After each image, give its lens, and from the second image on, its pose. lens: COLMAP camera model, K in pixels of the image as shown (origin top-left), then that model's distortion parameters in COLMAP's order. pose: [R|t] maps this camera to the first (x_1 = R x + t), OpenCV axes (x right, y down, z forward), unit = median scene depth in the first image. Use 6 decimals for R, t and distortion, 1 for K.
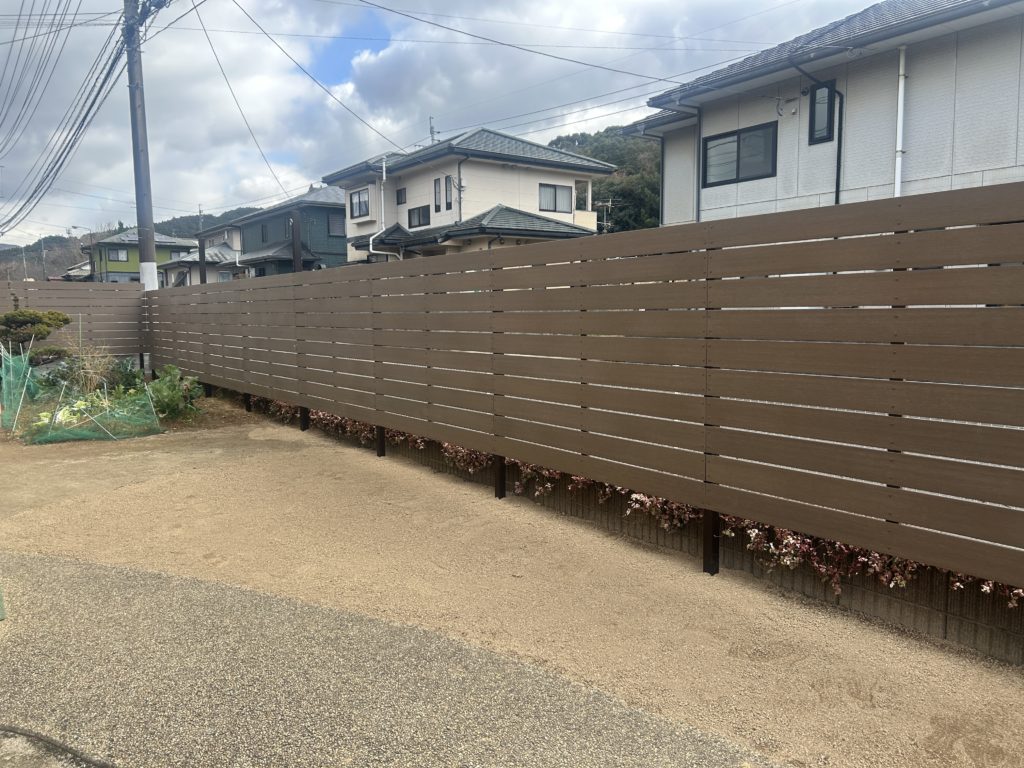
lens RADIAL K [[768.0, 0, 512.0], [0, 768.0, 384.0], [0, 0, 1]] dist [0.109291, -0.106805]
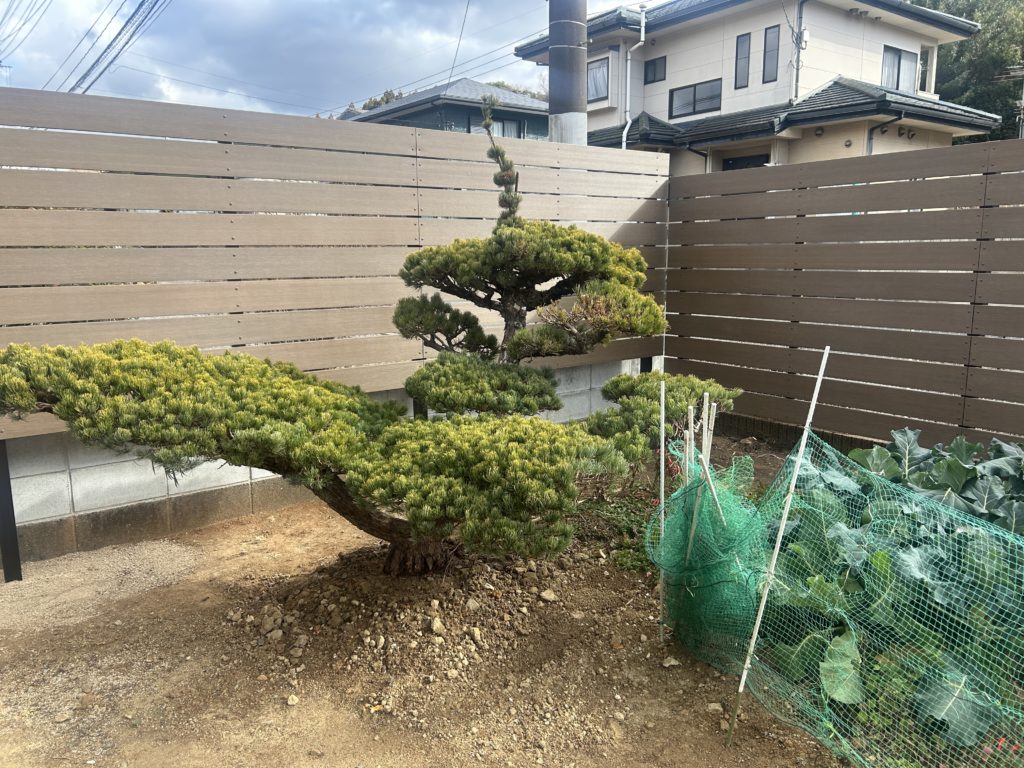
lens RADIAL K [[758.9, 0, 464.1], [0, 758.9, 373.7], [0, 0, 1]] dist [-0.008642, 0.100926]
pose [[0.998611, 0.023996, -0.046913, -0.277990], [-0.020606, 0.997231, 0.071457, -0.026873], [0.048498, -0.070391, 0.996340, 0.332077]]
